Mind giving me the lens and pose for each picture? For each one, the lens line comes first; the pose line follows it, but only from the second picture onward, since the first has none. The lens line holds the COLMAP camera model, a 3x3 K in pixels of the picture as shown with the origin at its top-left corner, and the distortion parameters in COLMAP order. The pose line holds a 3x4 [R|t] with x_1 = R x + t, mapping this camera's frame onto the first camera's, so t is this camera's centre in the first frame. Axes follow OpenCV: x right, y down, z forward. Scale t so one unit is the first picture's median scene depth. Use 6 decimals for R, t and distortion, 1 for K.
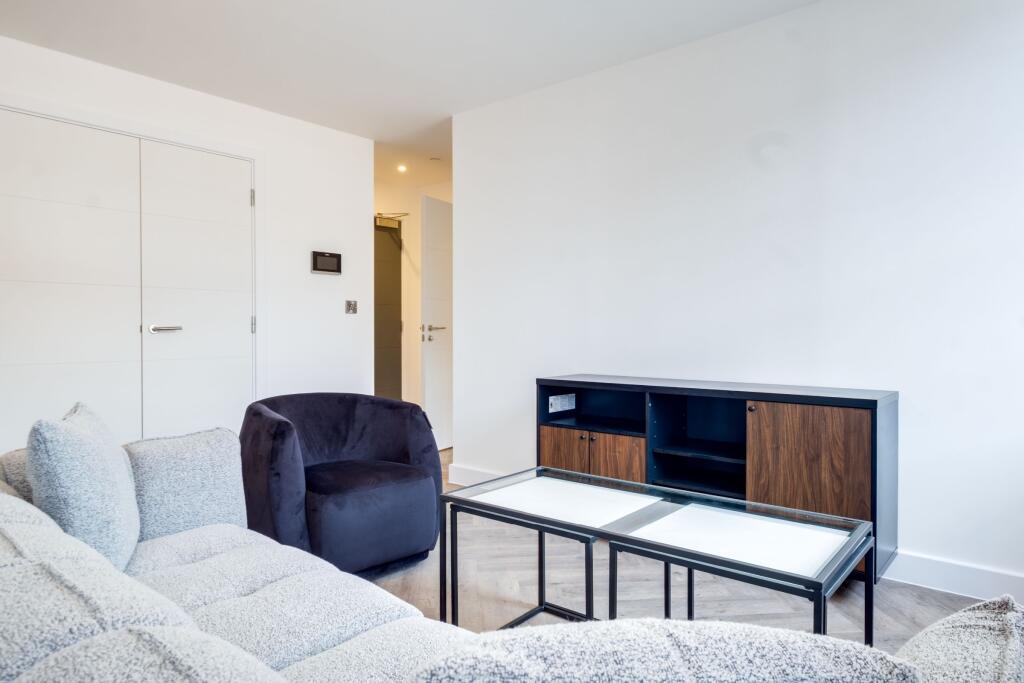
lens RADIAL K [[648.9, 0, 510.9], [0, 648.9, 341.1], [0, 0, 1]] dist [-0.009868, 0.002268]
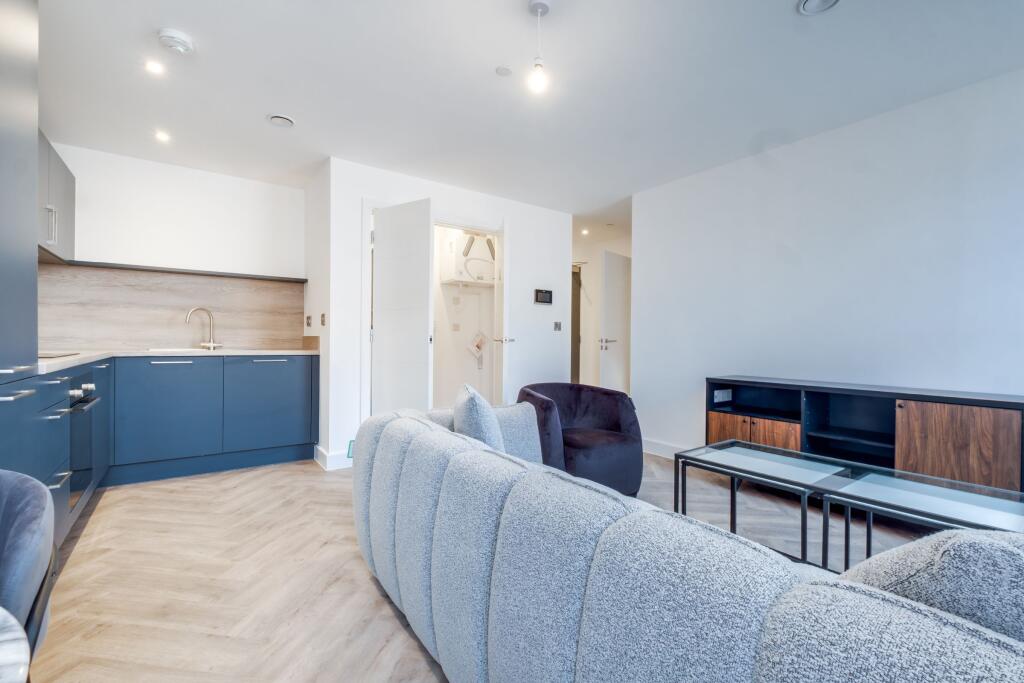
lens RADIAL K [[452.6, 0, 520.1], [0, 452.6, 343.0], [0, 0, 1]] dist [-0.001263, -0.001053]
pose [[0.970694, 0.013129, -0.239958, -0.133211], [-0.016486, 0.999792, -0.011991, 0.000551], [0.239751, 0.015596, 0.970709, -0.063375]]
